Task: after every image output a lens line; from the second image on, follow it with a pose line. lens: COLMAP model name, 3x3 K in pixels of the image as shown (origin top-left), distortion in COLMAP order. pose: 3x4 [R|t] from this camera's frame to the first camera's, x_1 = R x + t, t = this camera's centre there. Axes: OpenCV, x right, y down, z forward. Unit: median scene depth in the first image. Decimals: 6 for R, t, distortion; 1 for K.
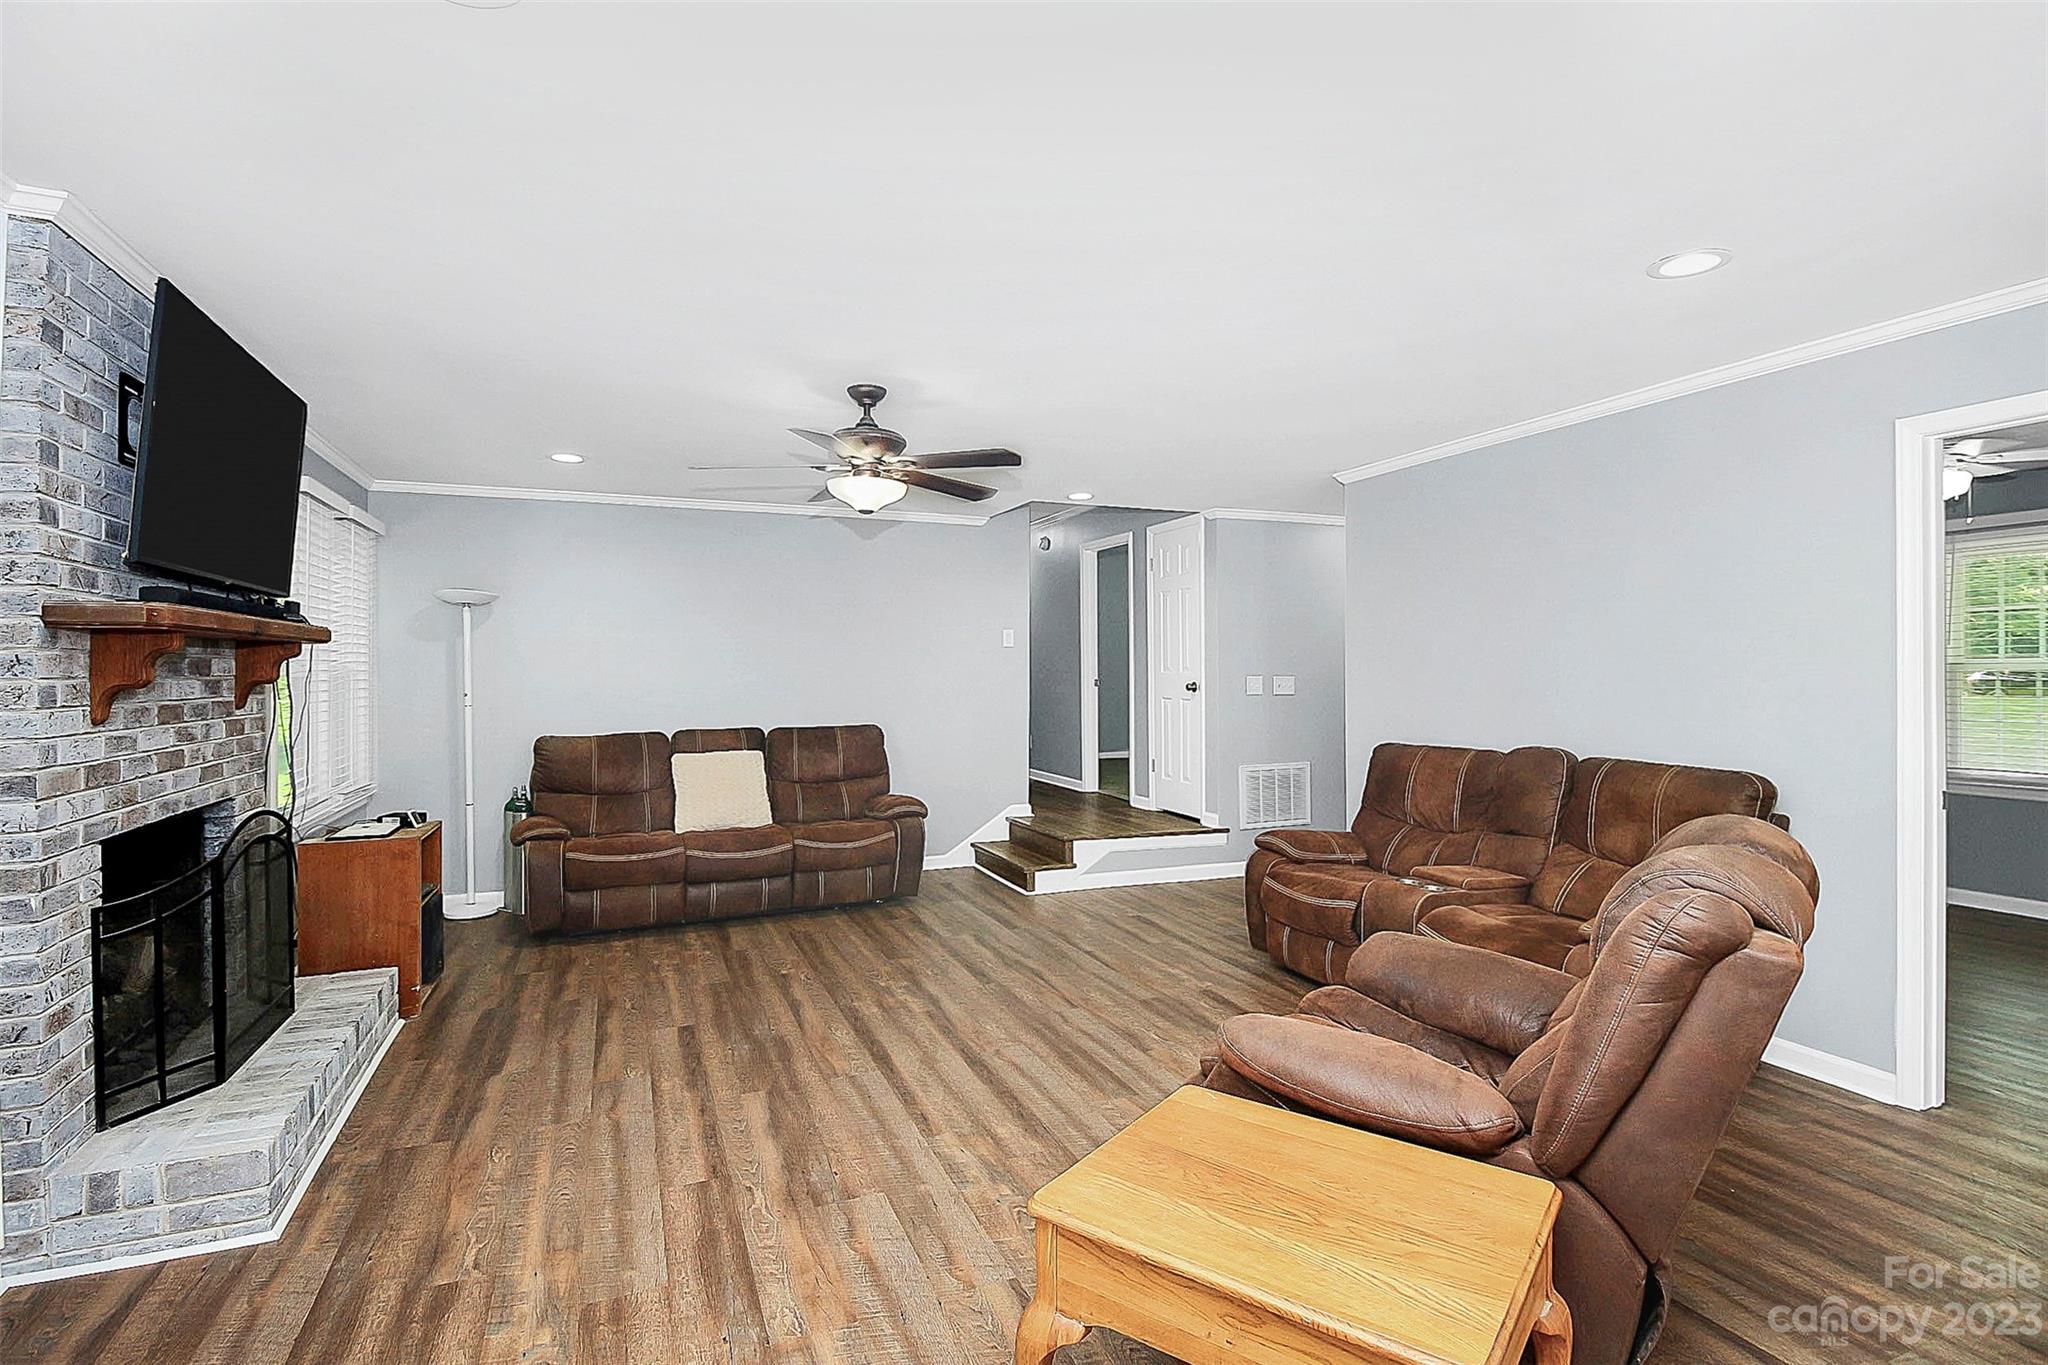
lens RADIAL K [[968.1, 0, 1047.4], [0, 968.1, 661.3], [0, 0, 1]] dist [0.000858, -0.010935]
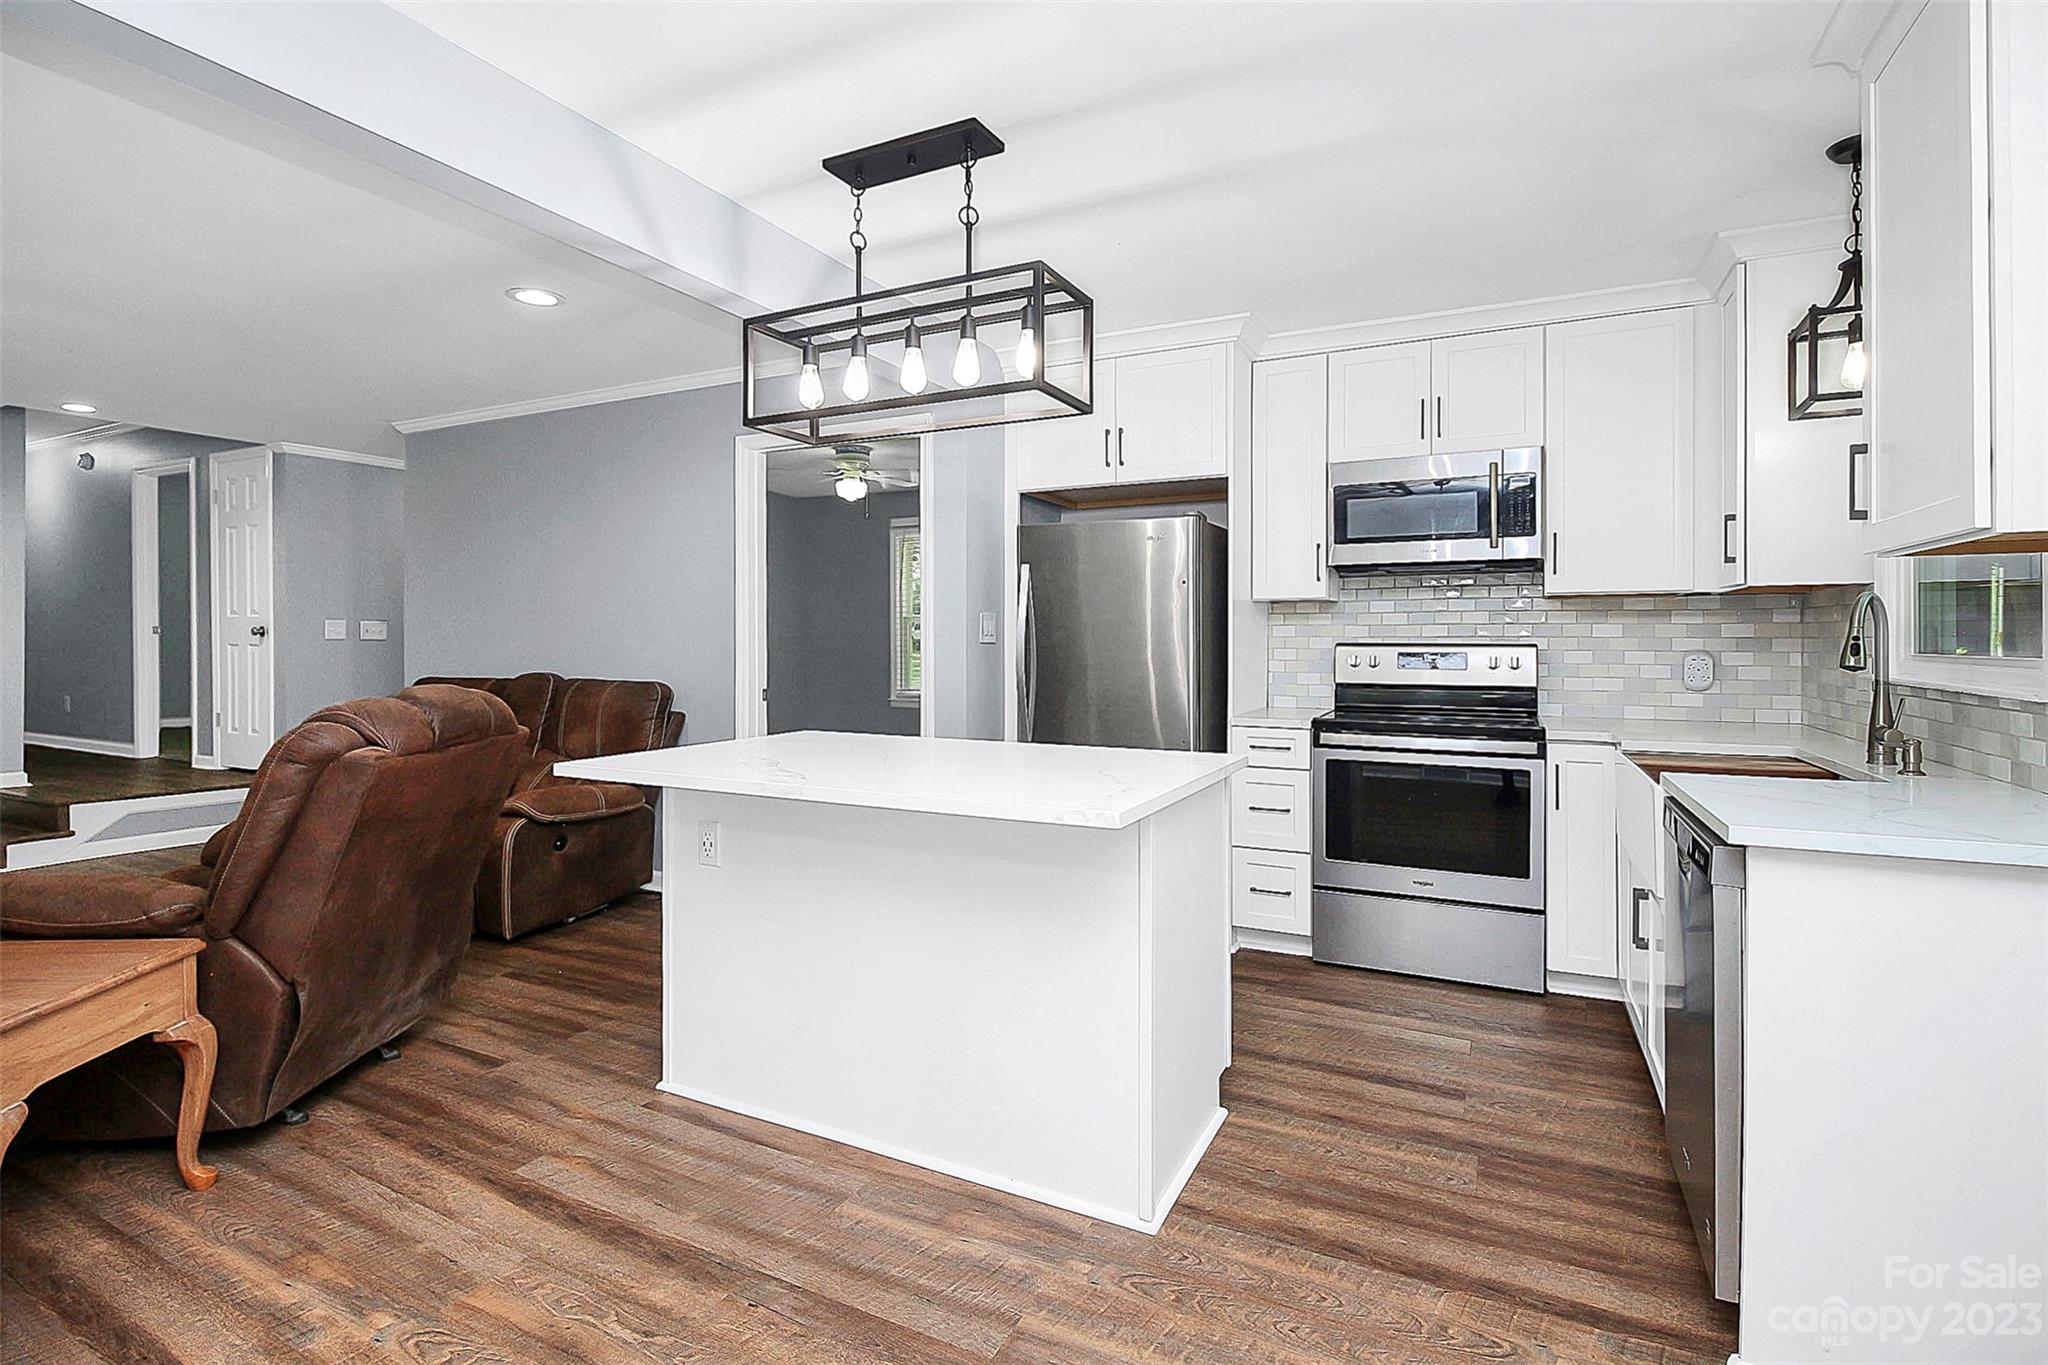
lens RADIAL K [[968.1, 0, 1014.8], [0, 968.1, 641.6], [0, 0, 1]] dist [0.000858, -0.010935]
pose [[0.772522, 0.001815, 0.634985, 0.211694], [-0.010382, 0.999898, 0.009773, 0.034405], [-0.634903, -0.014142, 0.772463, -0.309798]]
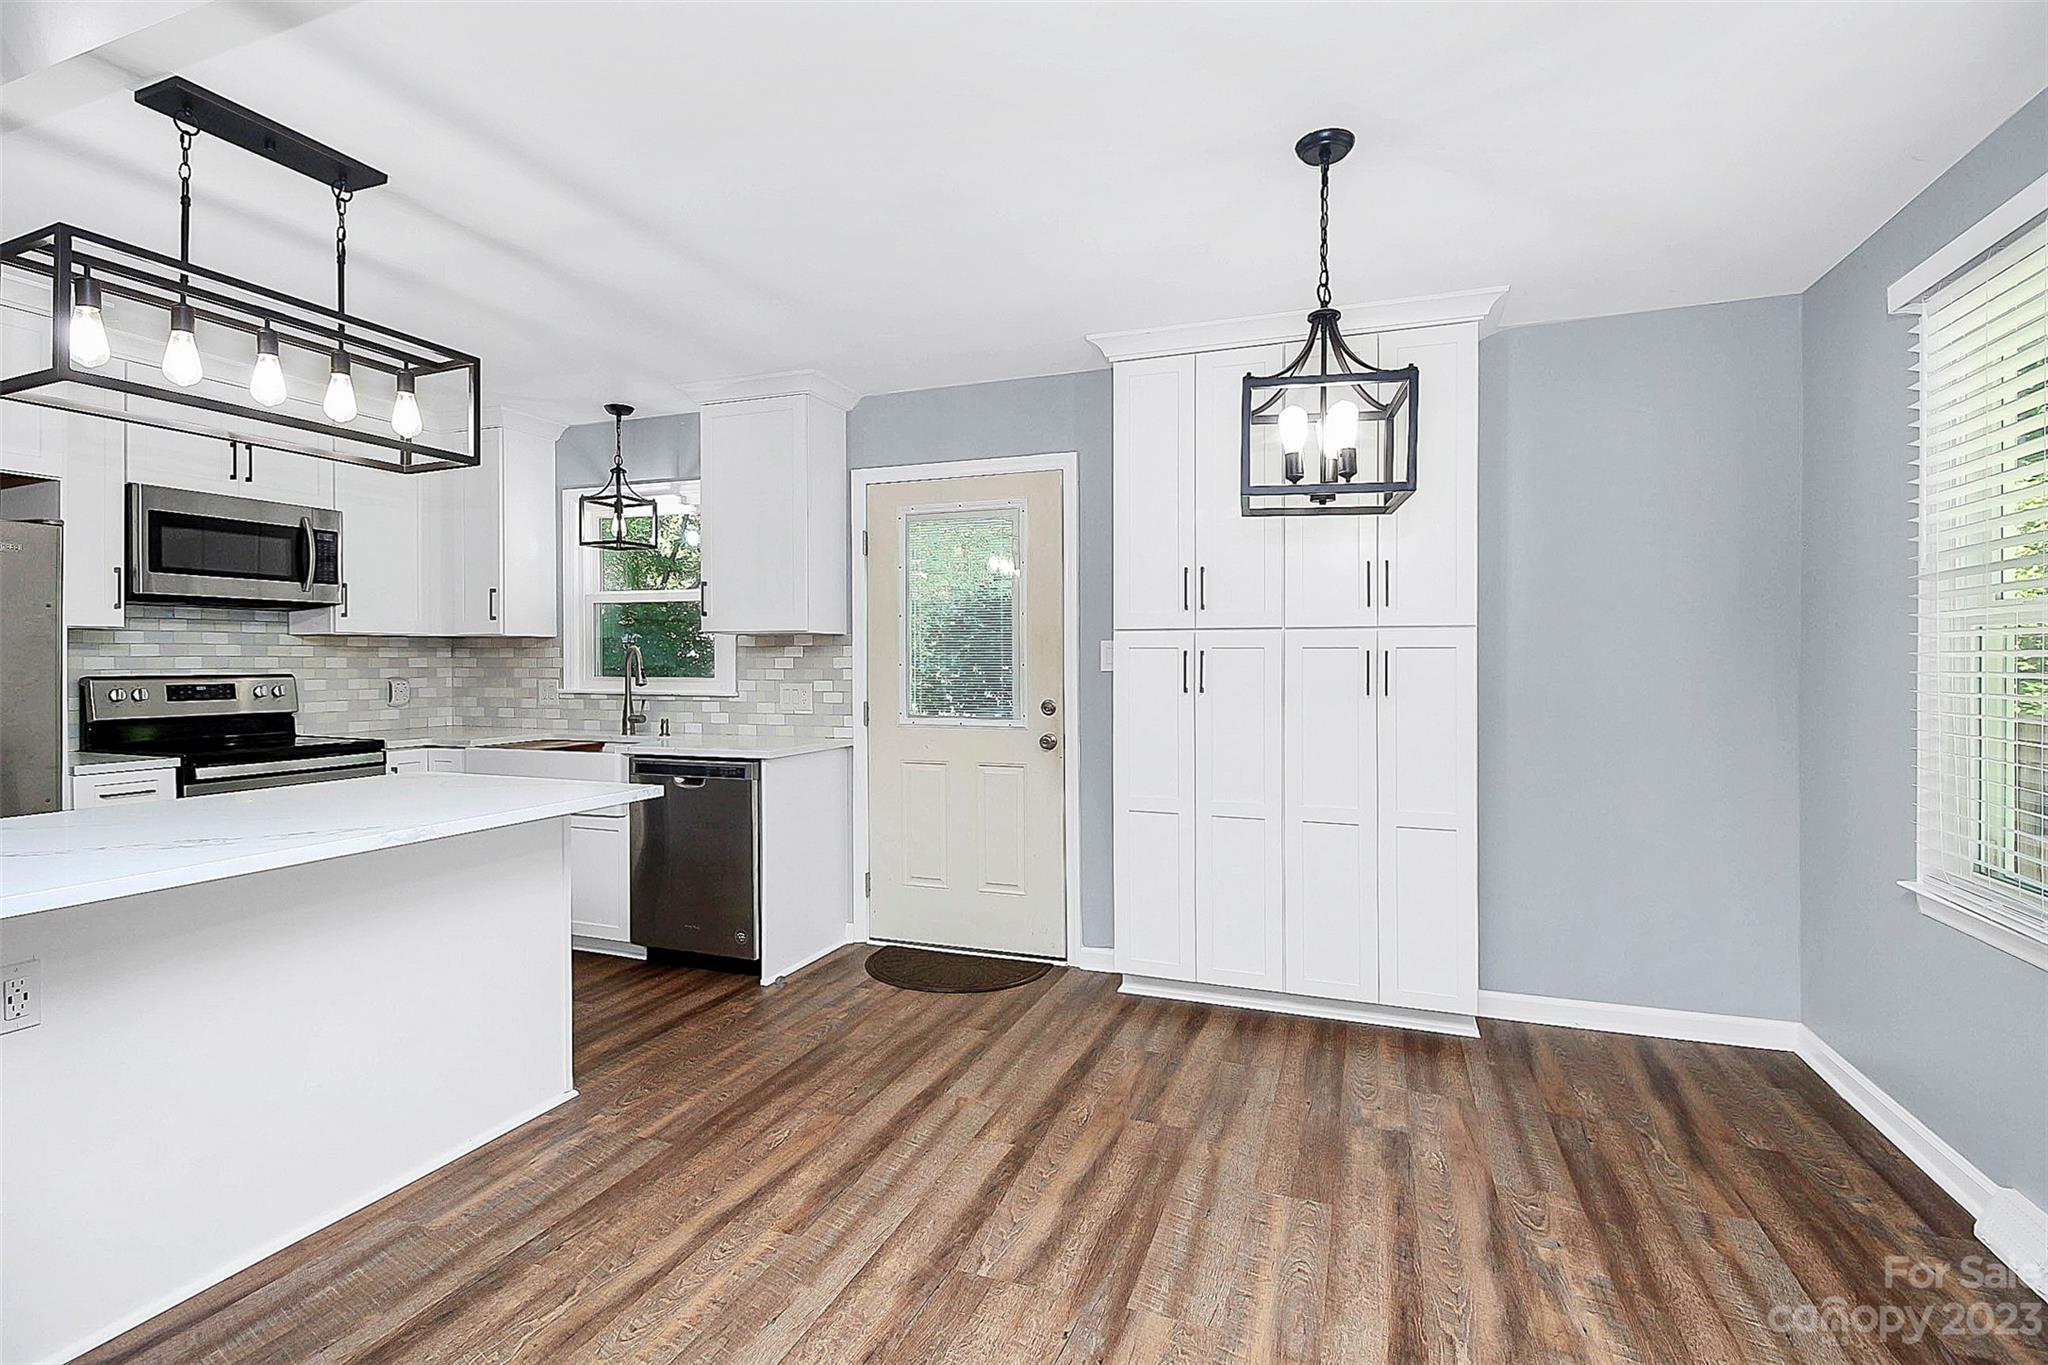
lens RADIAL K [[968.1, 0, 1022.8], [0, 968.1, 679.4], [0, 0, 1]] dist [0.000858, -0.010935]
pose [[-0.717462, -0.010188, 0.696524, -0.144377], [-0.005755, 0.999946, 0.008699, 0.032121], [-0.696574, 0.002233, -0.717481, 0.313307]]
